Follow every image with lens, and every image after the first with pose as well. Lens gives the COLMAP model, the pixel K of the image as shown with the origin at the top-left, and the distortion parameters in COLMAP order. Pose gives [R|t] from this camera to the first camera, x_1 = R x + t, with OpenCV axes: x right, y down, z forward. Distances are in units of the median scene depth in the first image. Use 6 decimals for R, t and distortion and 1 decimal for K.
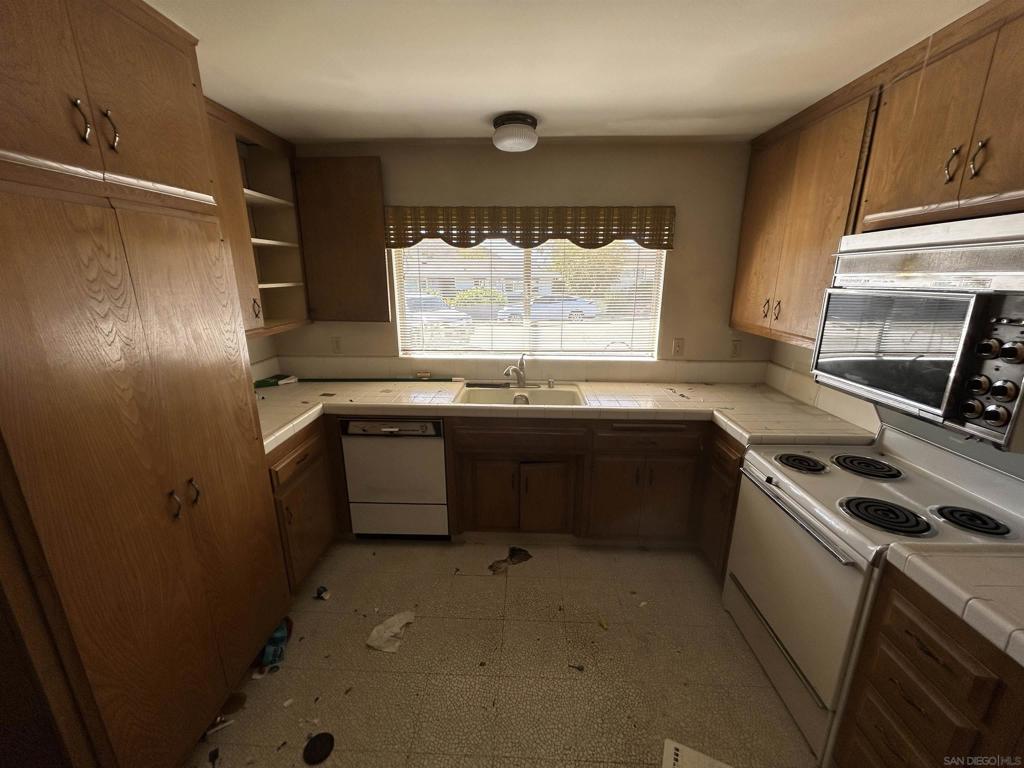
lens RADIAL K [[411.8, 0, 510.1], [0, 411.8, 384.4], [0, 0, 1]] dist [0.000909, -0.000274]
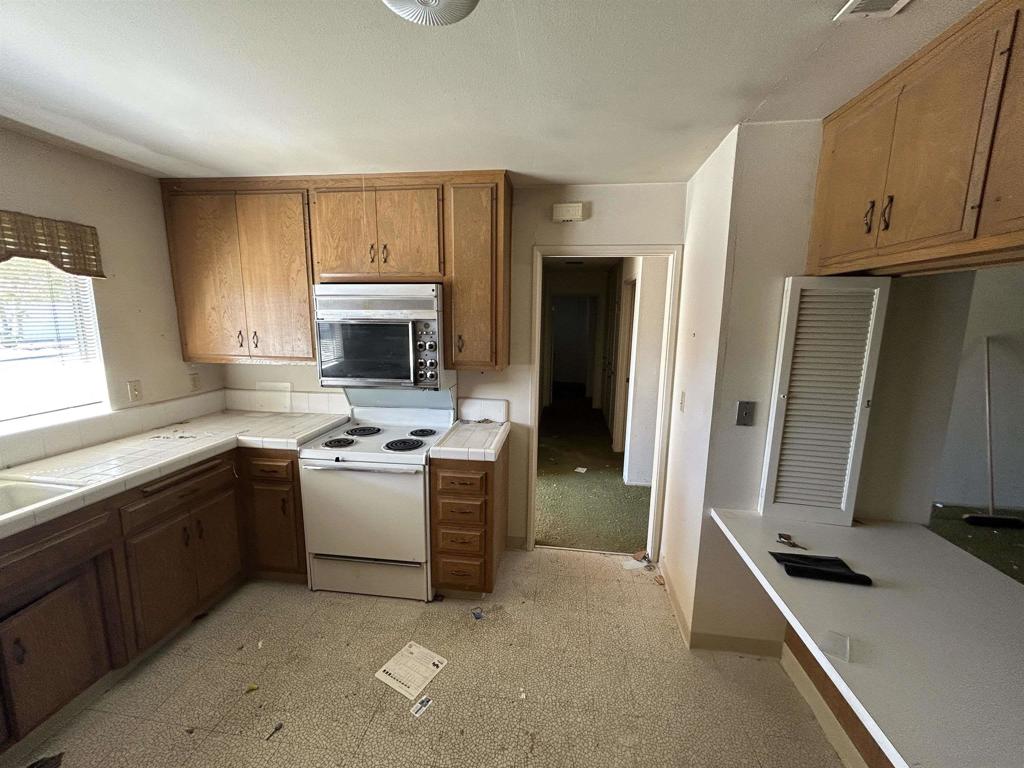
lens RADIAL K [[411.8, 0, 516.2], [0, 411.8, 383.2], [0, 0, 1]] dist [0.000909, -0.000274]
pose [[0.088447, -0.160438, 0.983075, -0.439559], [0.245058, 0.960113, 0.134643, -0.033246], [-0.965465, 0.229002, 0.124236, 0.151881]]
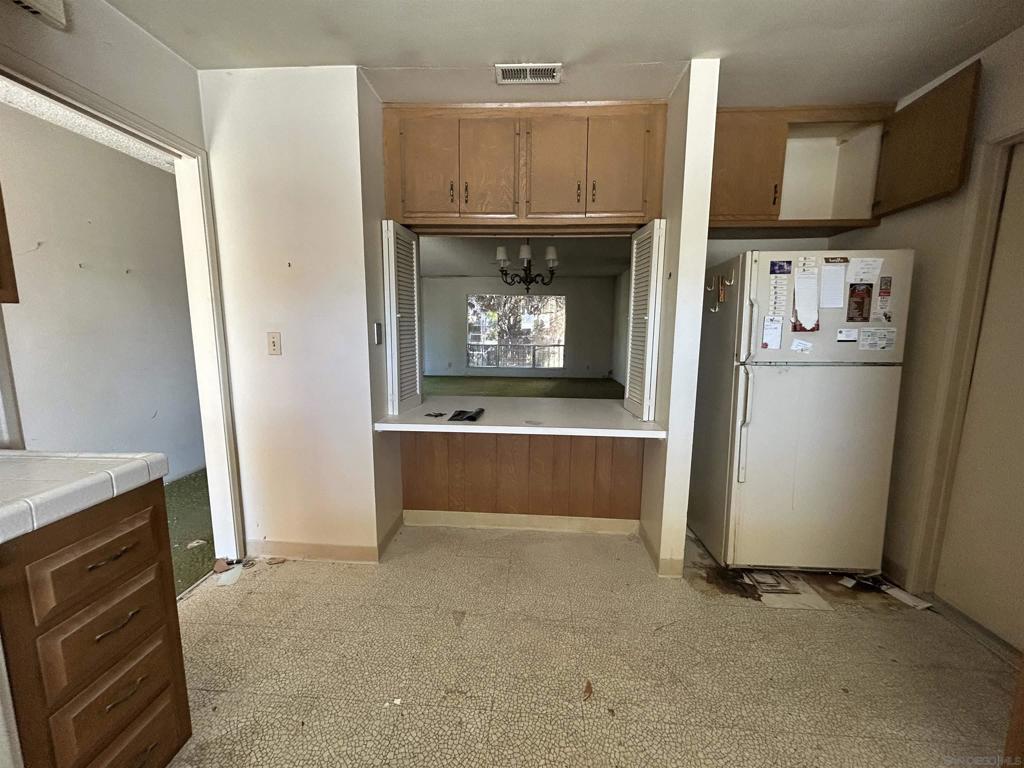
lens RADIAL K [[411.8, 0, 511.0], [0, 411.8, 382.8], [0, 0, 1]] dist [0.000909, -0.000274]
pose [[-0.999676, -0.015022, 0.020532, 0.060821], [-0.005713, 0.918996, 0.394225, -0.027937], [-0.024790, 0.393980, -0.918785, 0.739422]]
